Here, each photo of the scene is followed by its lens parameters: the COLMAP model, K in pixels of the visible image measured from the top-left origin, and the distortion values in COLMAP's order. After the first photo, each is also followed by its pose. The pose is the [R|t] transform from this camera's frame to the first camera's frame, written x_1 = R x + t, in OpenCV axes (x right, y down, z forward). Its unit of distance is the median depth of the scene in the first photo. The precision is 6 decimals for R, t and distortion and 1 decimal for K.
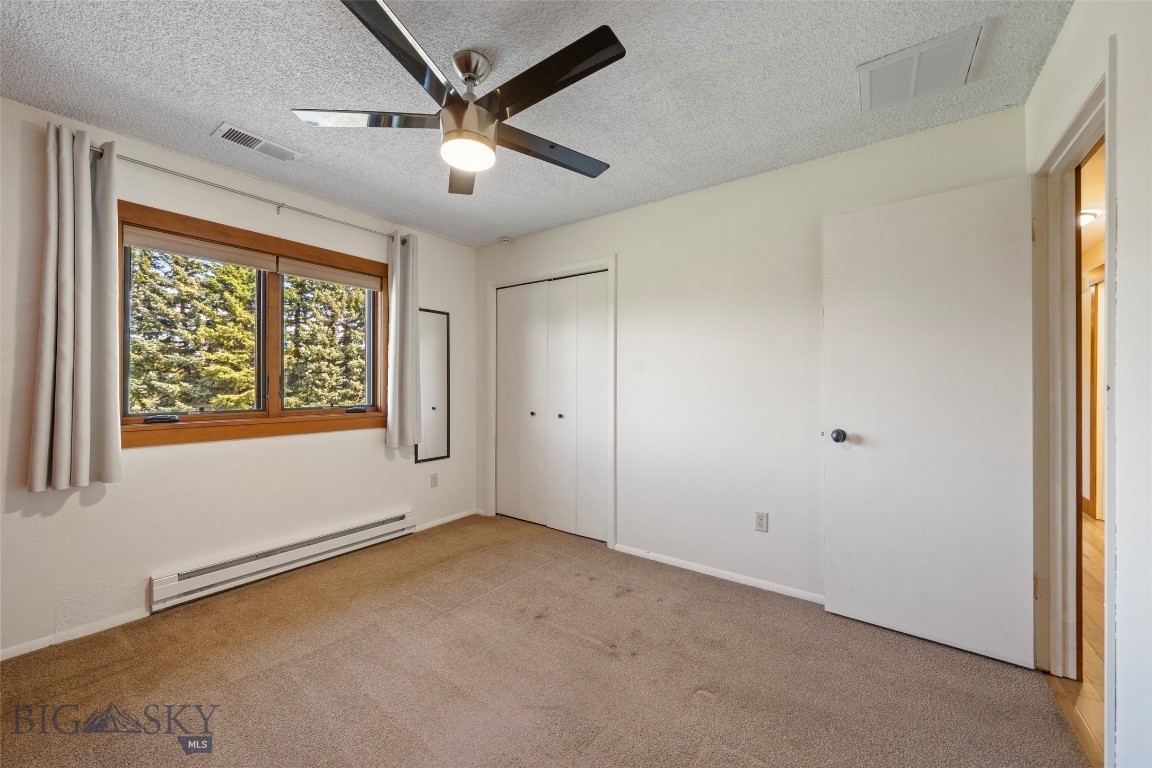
lens RADIAL K [[422.7, 0, 573.5], [0, 422.7, 384.7], [0, 0, 1]] dist [0.009544, 0.000000]
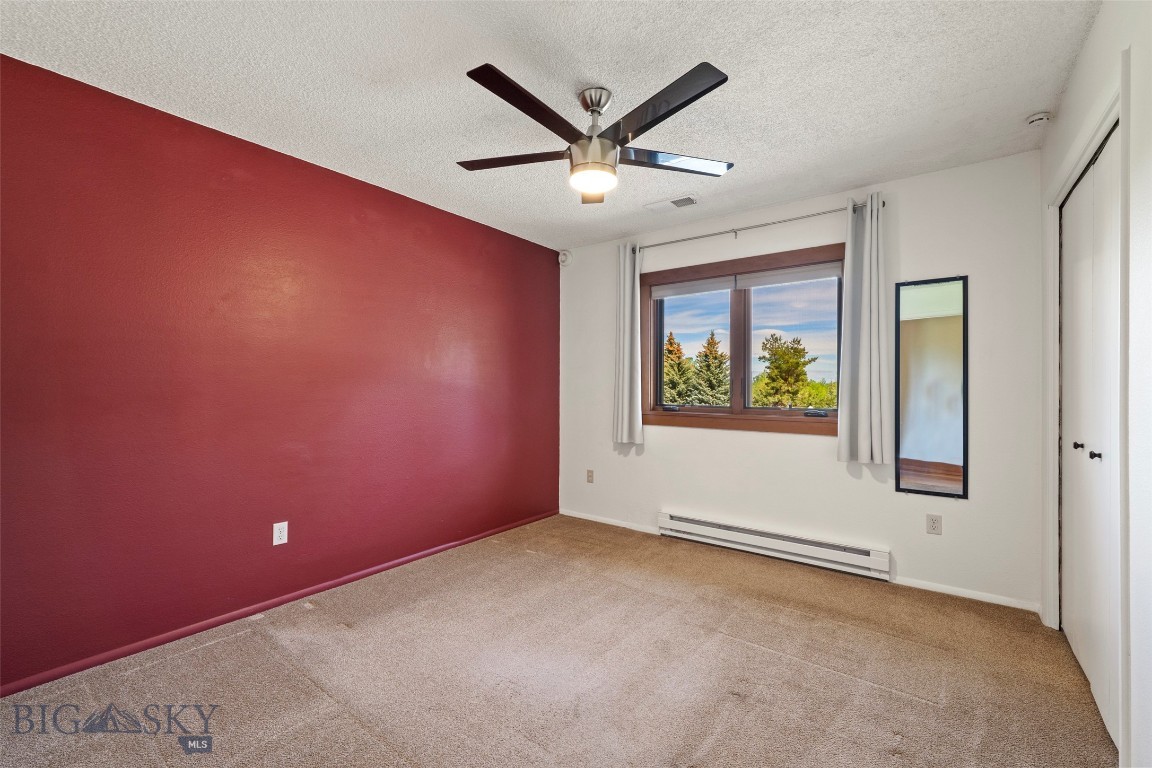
lens RADIAL K [[466.5, 0, 582.6], [0, 466.5, 383.1], [0, 0, 1]] dist [-0.001191, 0.000439]
pose [[0.031950, -0.004327, -0.999480, 0.732296], [-0.000386, 0.999991, -0.004341, -0.002933], [0.999489, 0.000525, 0.031948, 0.703380]]
